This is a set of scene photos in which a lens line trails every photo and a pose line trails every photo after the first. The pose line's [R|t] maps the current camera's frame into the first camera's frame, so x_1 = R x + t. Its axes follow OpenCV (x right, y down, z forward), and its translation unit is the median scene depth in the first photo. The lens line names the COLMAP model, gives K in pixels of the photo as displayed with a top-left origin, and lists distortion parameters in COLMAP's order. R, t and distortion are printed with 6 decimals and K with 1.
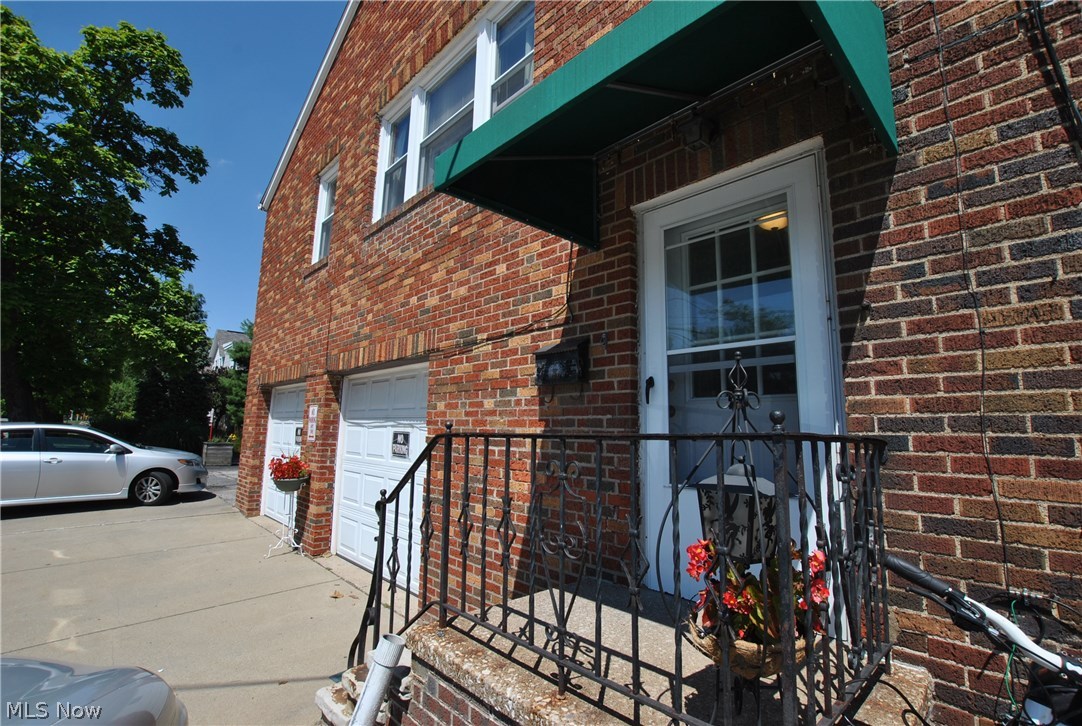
lens RADIAL K [[474.2, 0, 541.0], [0, 474.2, 359.5], [0, 0, 1]] dist [-0.018715, 0.001360]
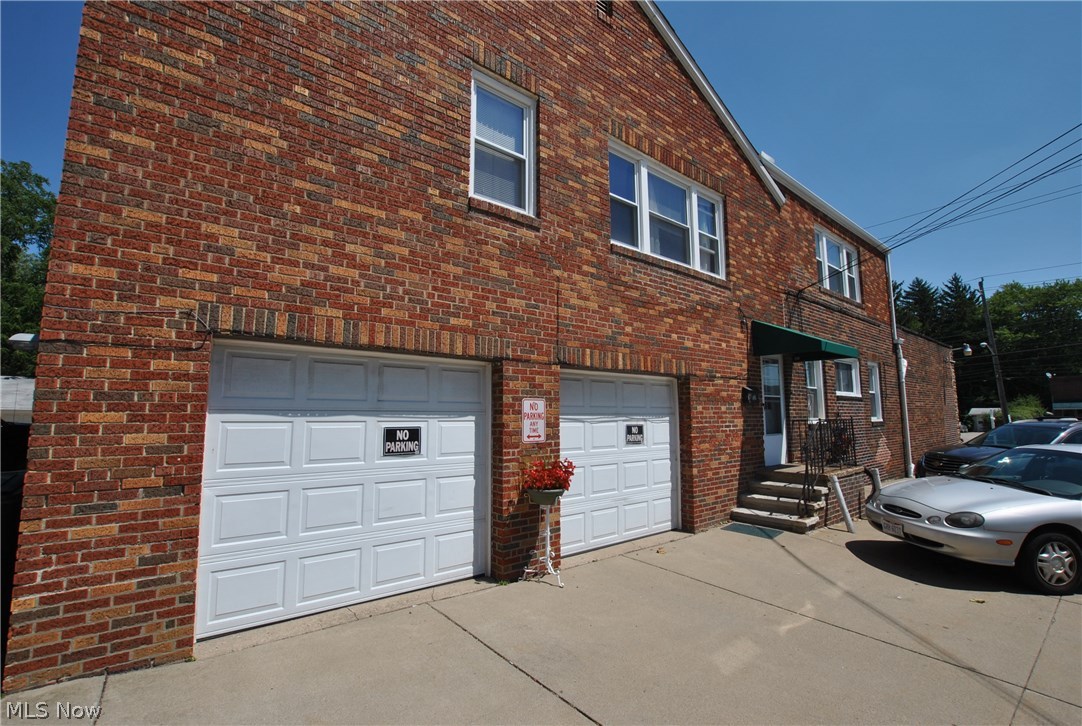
lens RADIAL K [[474.2, 0, 545.5], [0, 474.2, 359.6], [0, 0, 1]] dist [-0.018715, 0.001360]
pose [[0.089182, 0.098966, 0.991086, -1.669802], [-0.143233, 0.985983, -0.085567, 0.125502], [-0.985663, -0.134325, 0.102107, 1.159100]]
